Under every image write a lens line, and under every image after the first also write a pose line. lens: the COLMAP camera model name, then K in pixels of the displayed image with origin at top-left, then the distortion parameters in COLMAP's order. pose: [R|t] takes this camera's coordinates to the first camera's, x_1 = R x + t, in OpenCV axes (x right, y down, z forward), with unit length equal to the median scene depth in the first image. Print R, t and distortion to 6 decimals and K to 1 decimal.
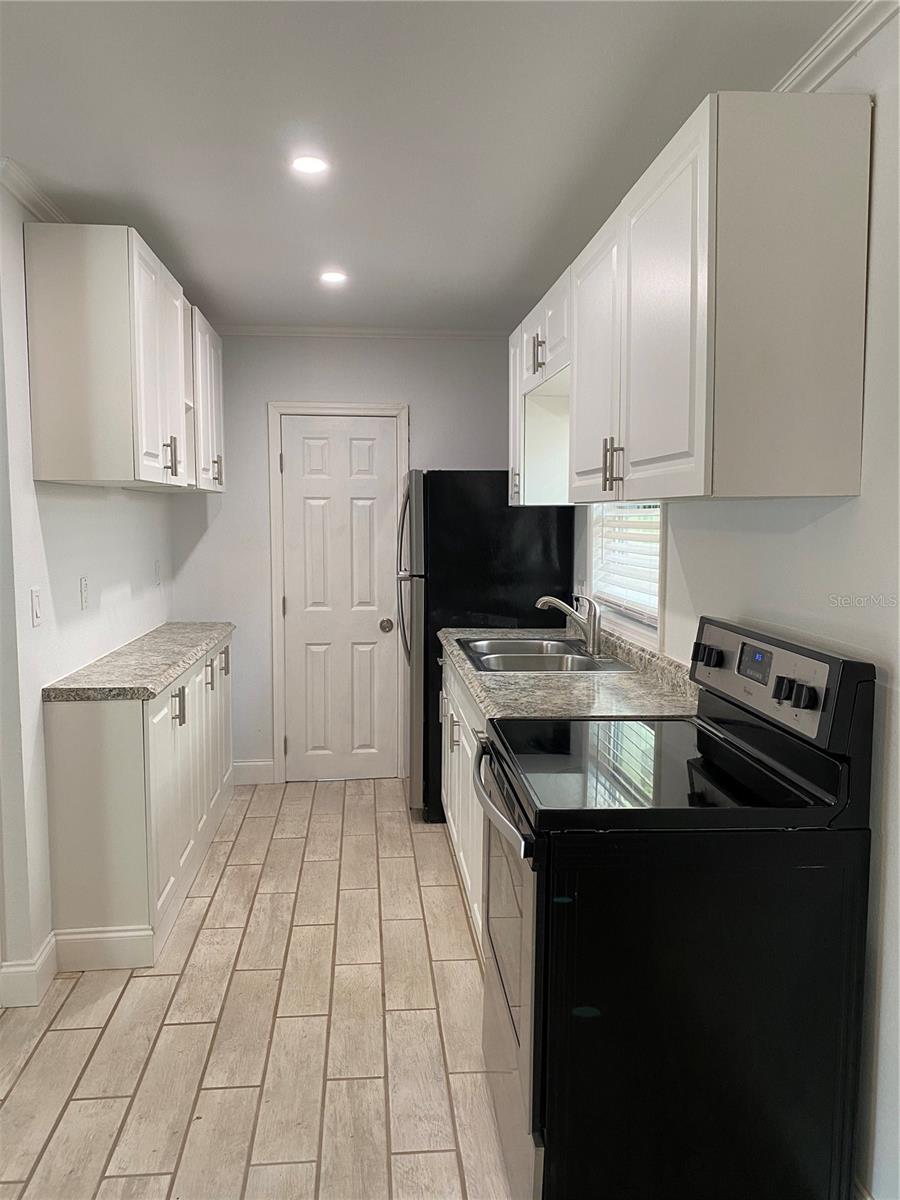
lens RADIAL K [[988.0, 0, 451.9], [0, 988.0, 593.7], [0, 0, 1]] dist [0.110063, -0.214521]
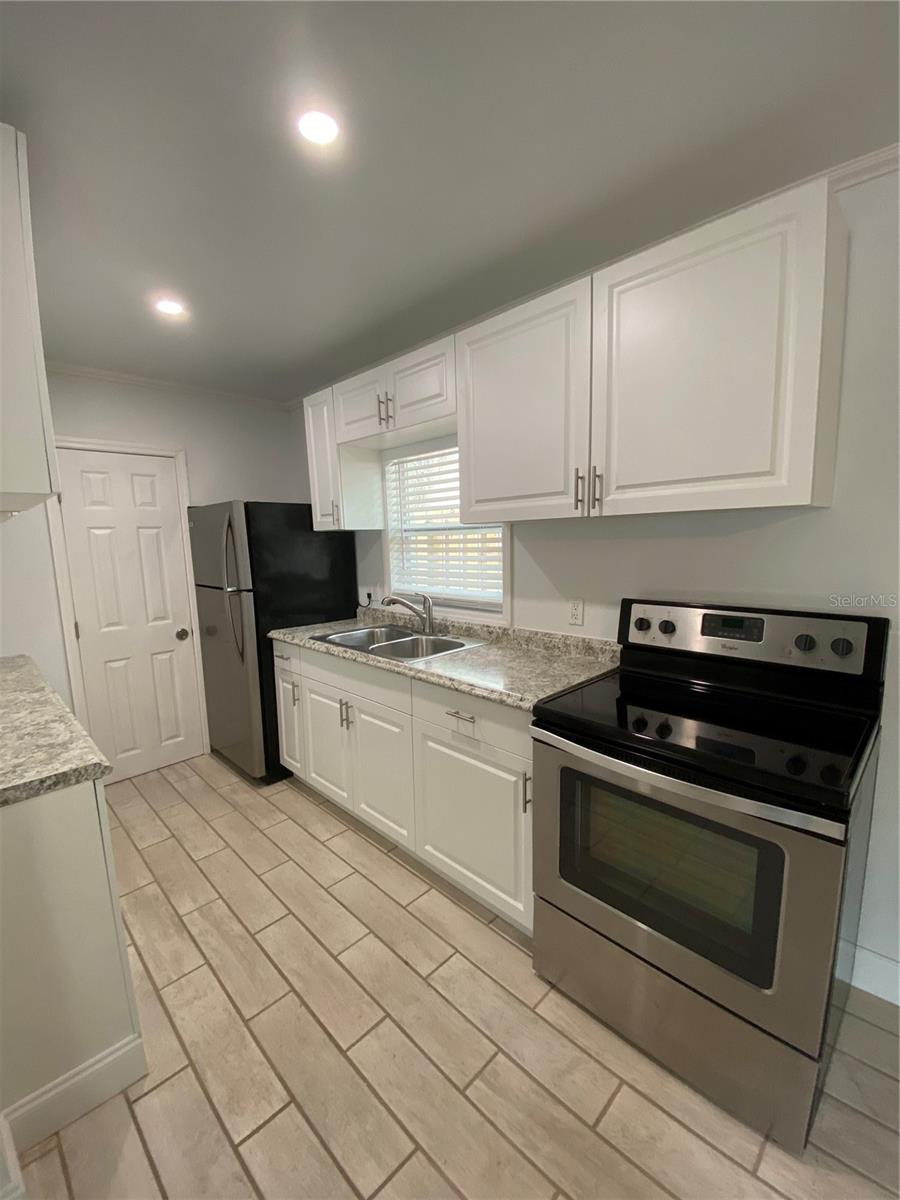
lens RADIAL K [[499.5, 0, 456.5], [0, 499.5, 605.6], [0, 0, 1]] dist [0.024760, -0.023814]
pose [[0.749293, -0.109777, 0.653077, -0.313789], [0.079770, 0.993946, 0.075552, -0.032444], [-0.657417, -0.004514, 0.753513, 0.481549]]
